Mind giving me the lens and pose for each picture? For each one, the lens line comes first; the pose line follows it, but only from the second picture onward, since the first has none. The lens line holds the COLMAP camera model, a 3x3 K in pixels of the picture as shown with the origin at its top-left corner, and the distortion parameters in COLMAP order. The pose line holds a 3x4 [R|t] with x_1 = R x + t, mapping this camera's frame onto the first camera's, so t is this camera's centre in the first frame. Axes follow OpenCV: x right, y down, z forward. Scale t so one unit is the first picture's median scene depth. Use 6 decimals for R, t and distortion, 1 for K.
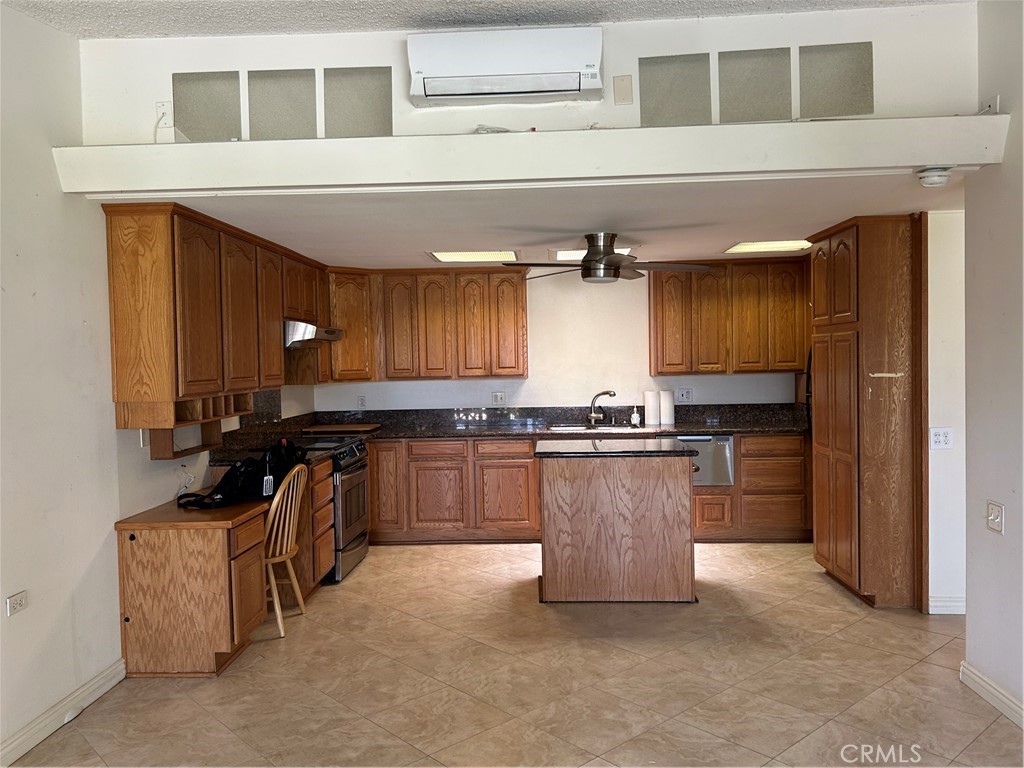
lens RADIAL K [[762.1, 0, 512.0], [0, 762.1, 384.0], [0, 0, 1]] dist [0.002044, -0.000176]
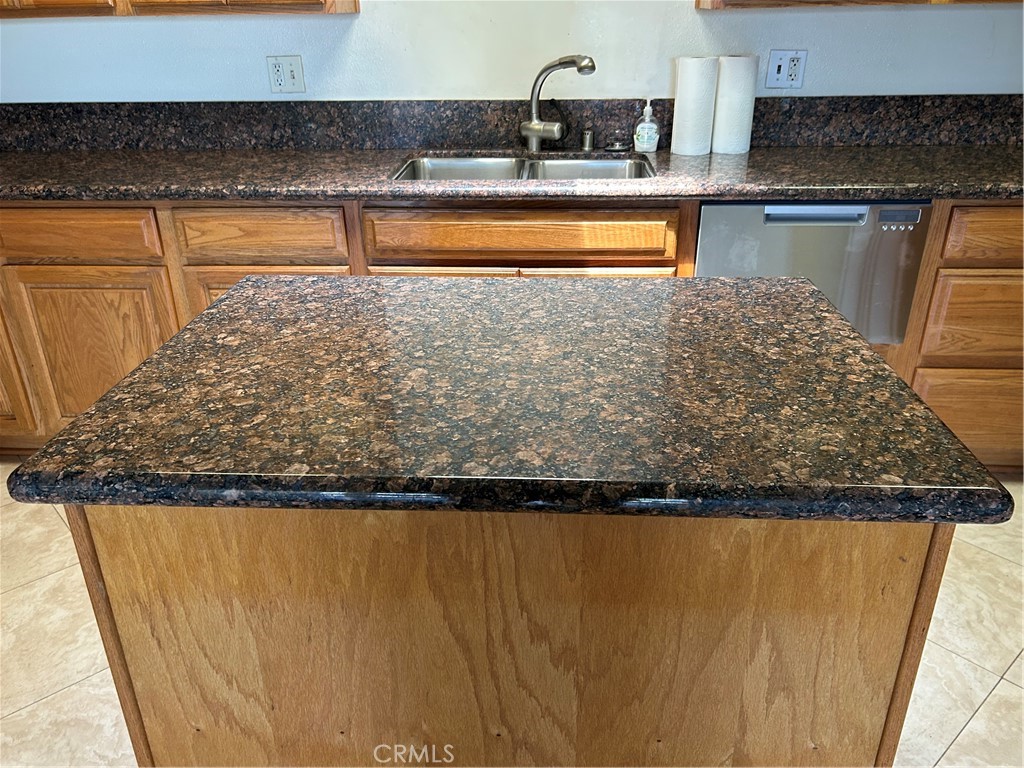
lens RADIAL K [[796.3, 0, 512.0], [0, 796.3, 384.0], [0, 0, 1]] dist [0.011779, 0.002225]
pose [[0.999966, 0.008116, -0.001231, 0.100958], [-0.006947, 0.916578, 0.399796, 0.000634], [0.004373, -0.399774, 0.916603, 0.613422]]
